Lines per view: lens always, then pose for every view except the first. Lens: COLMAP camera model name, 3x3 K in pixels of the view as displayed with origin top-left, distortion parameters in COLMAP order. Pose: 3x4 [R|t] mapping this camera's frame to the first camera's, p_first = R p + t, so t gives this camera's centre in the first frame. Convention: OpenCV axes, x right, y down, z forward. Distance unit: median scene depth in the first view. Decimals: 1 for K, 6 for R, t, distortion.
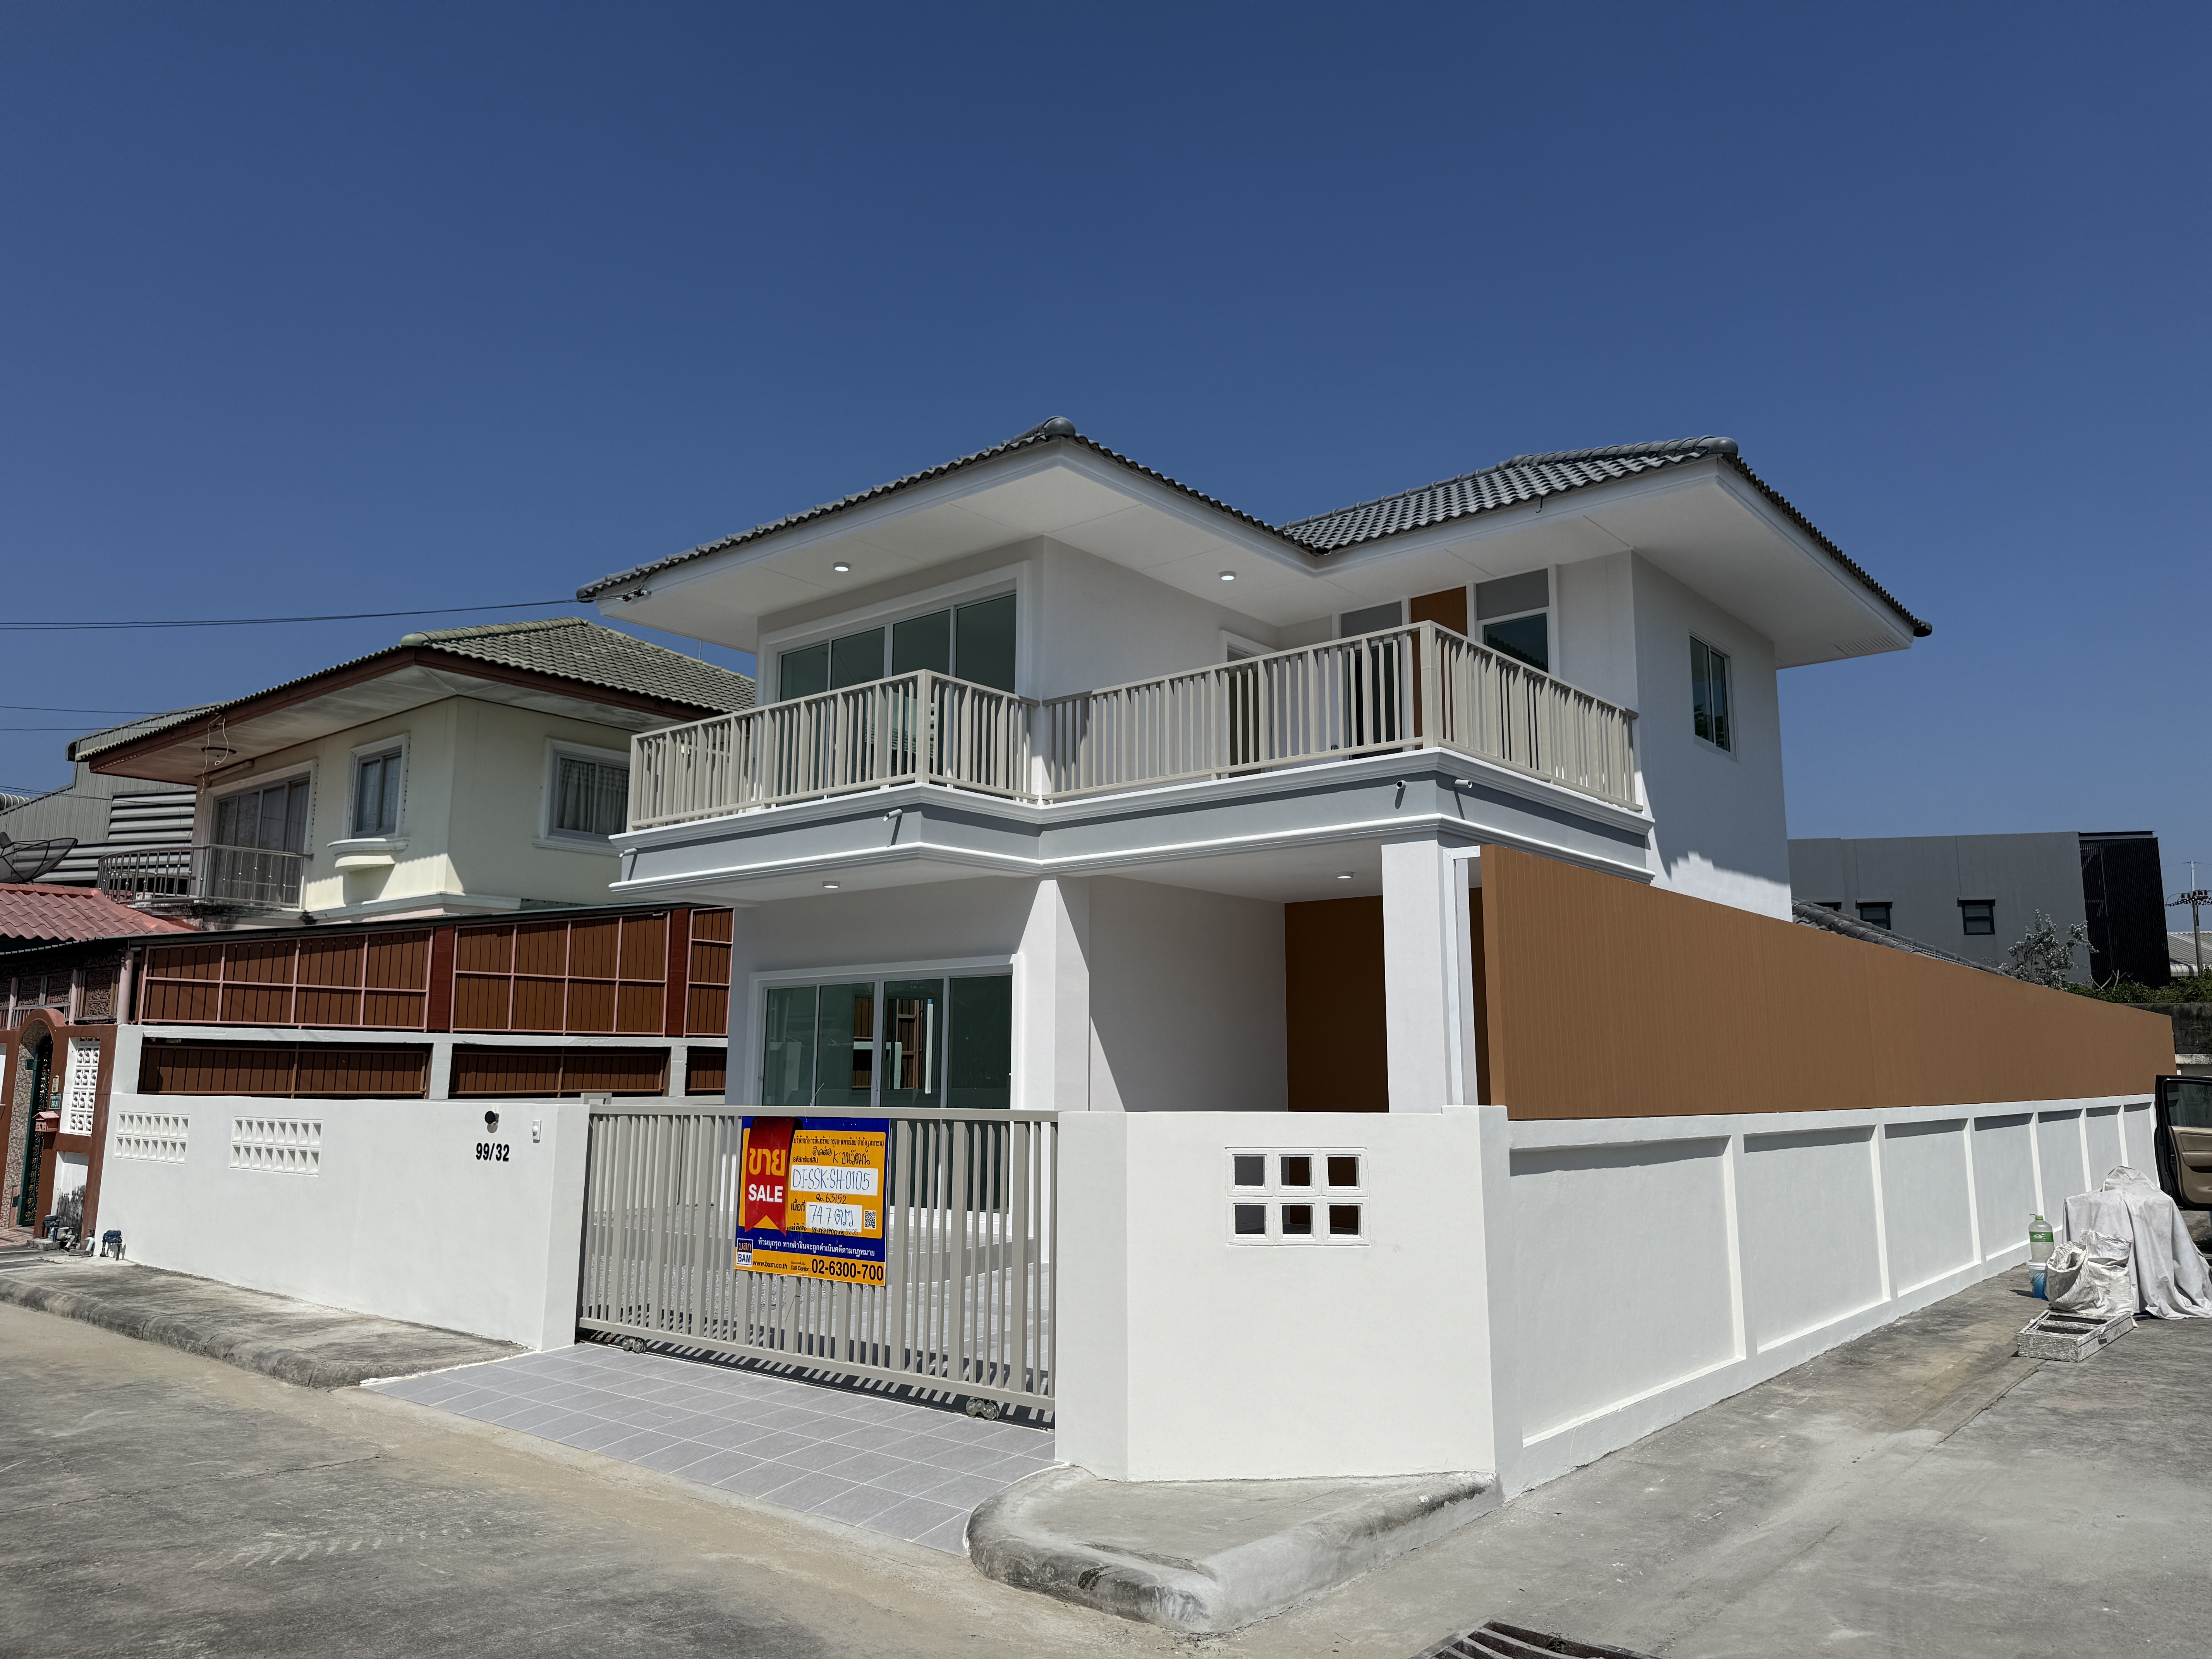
lens RADIAL K [[1562.5, 0, 1115.9], [0, 1562.5, 812.6], [0, 0, 1]] dist [0.034732, -0.040981]
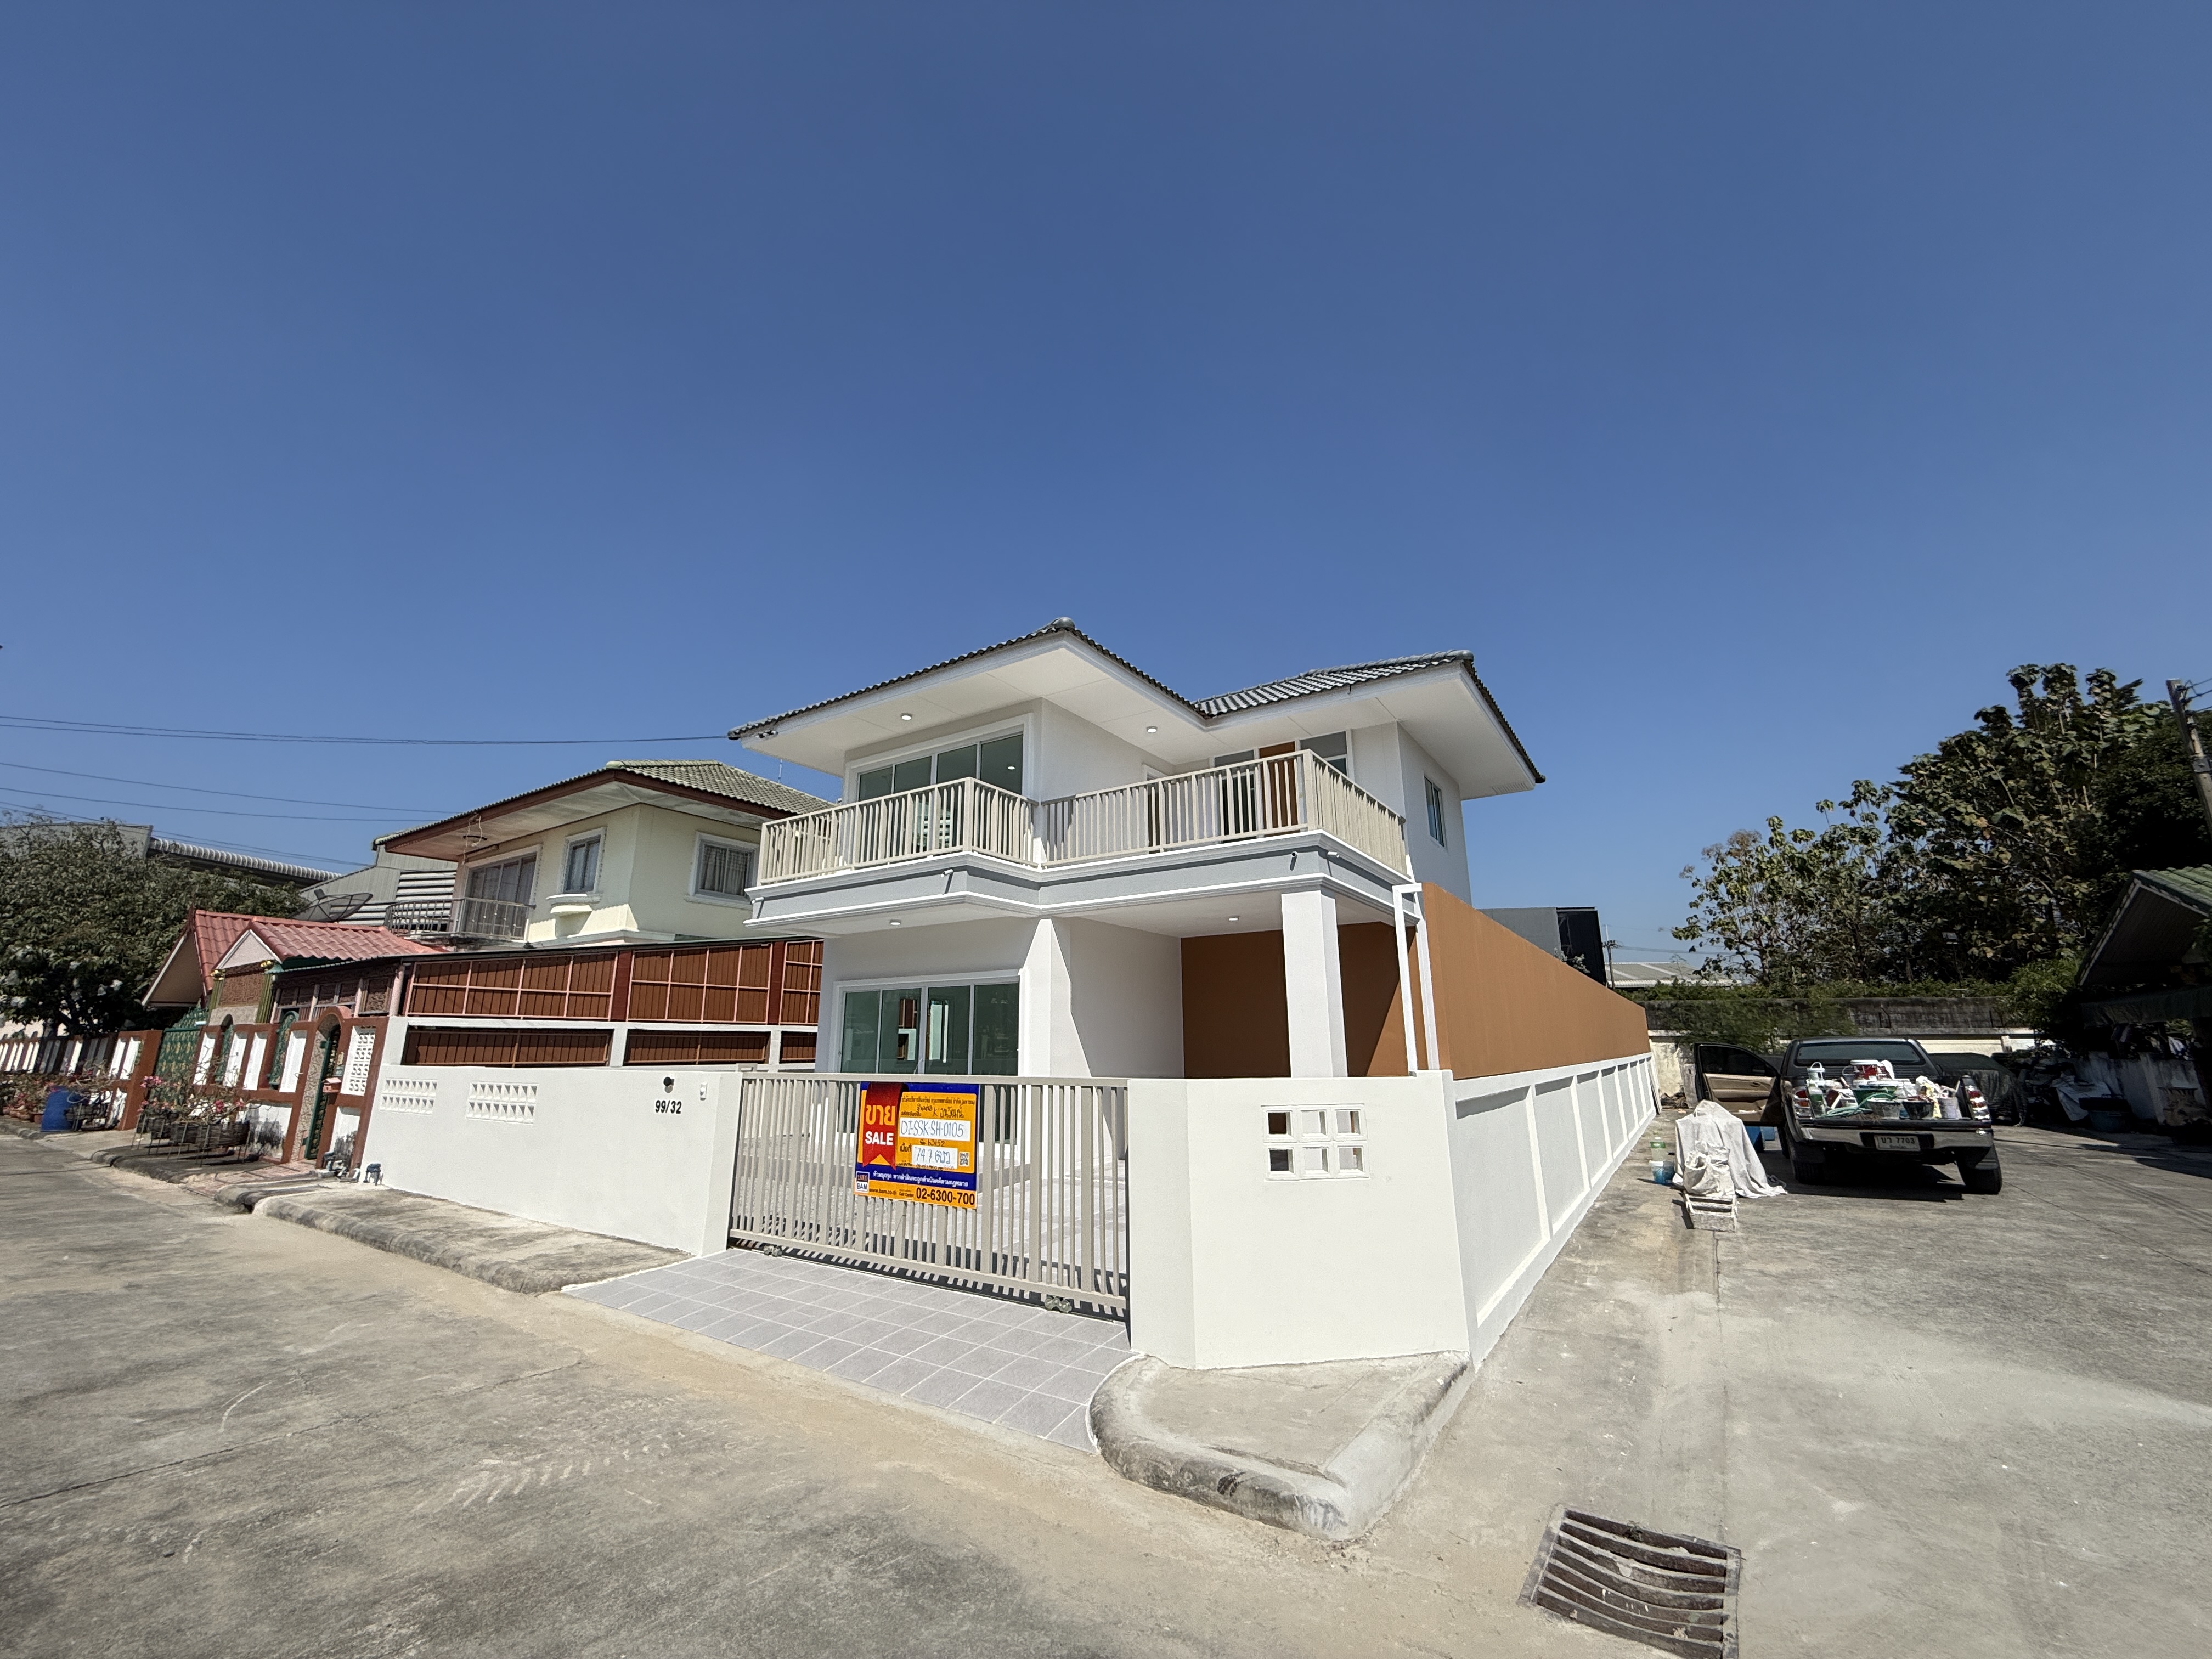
lens RADIAL K [[883.2, 0, 1100.9], [0, 883.2, 823.3], [0, 0, 1]] dist [-0.001430, 0.000382]
pose [[0.994826, 0.018023, 0.099983, -0.098087], [-0.009790, 0.996565, -0.082234, 0.025499], [-0.101122, 0.080829, 0.991585, 0.165354]]
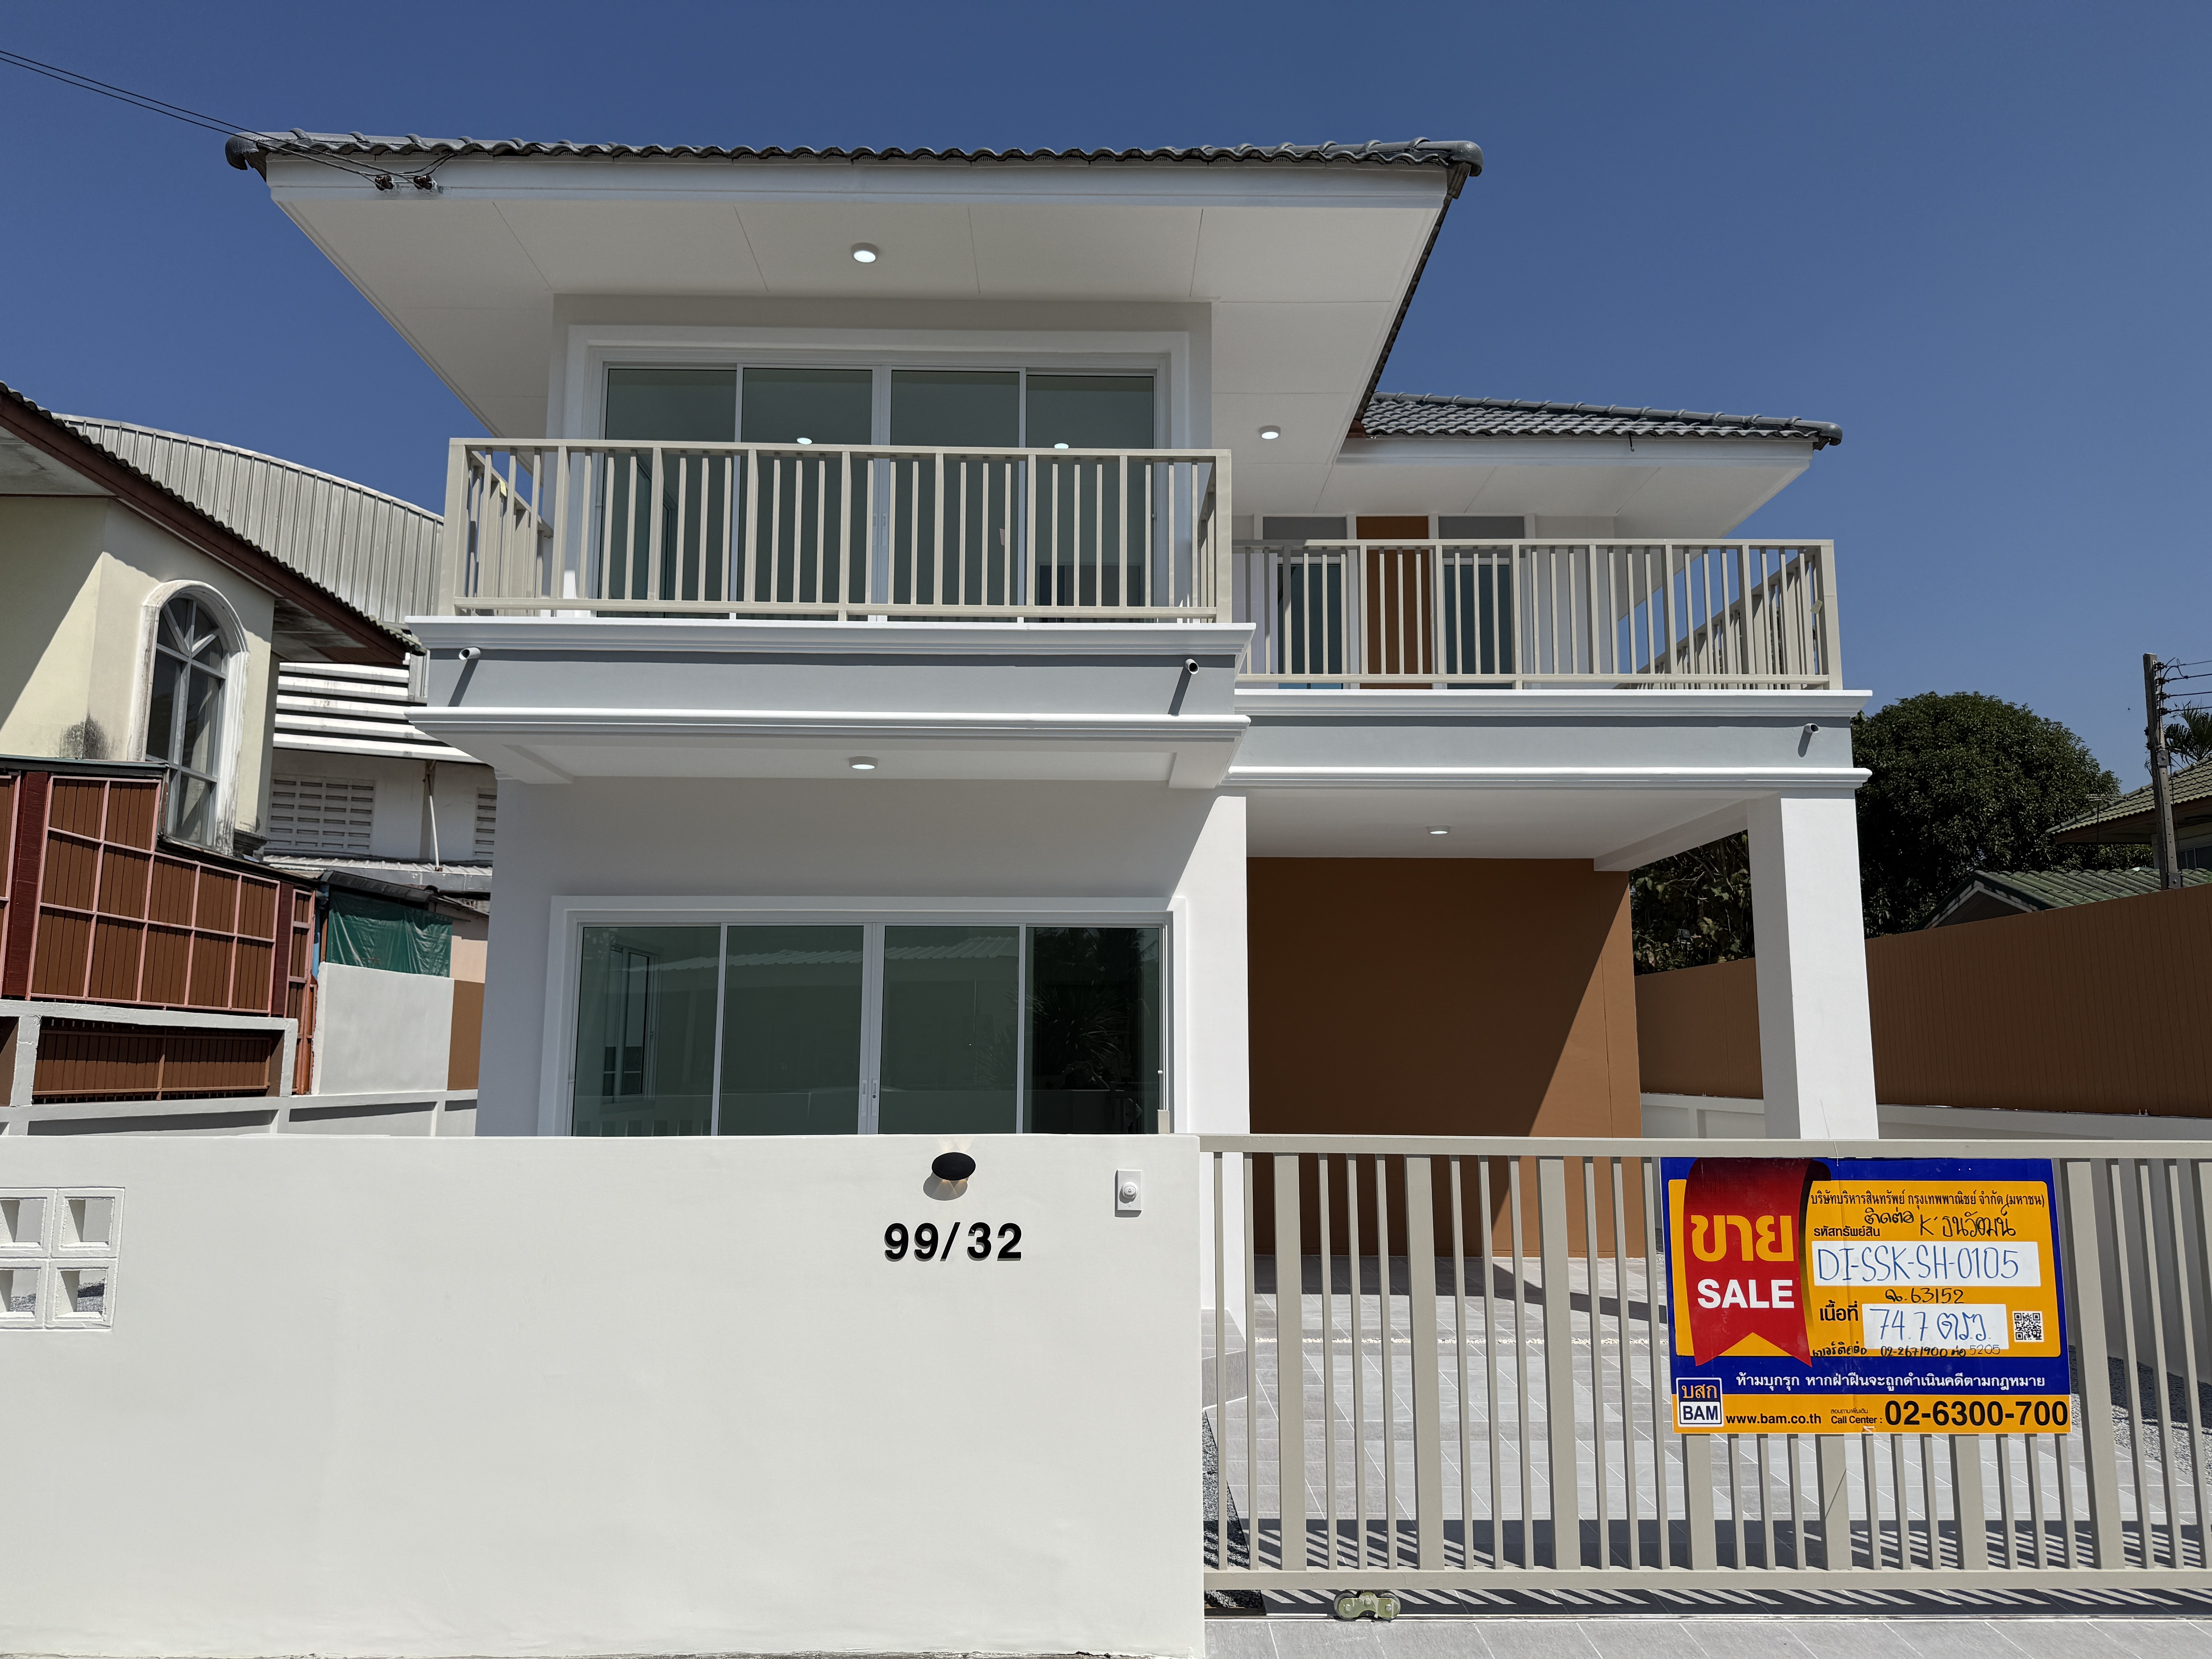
lens RADIAL K [[1562.5, 0, 1091.2], [0, 1562.5, 831.6], [0, 0, 1]] dist [0.034732, -0.040981]
pose [[0.762134, 0.096737, 0.640151, -0.679063], [-0.110807, 0.993675, -0.018239, 0.099682], [-0.637866, -0.057032, 0.768033, 0.632357]]
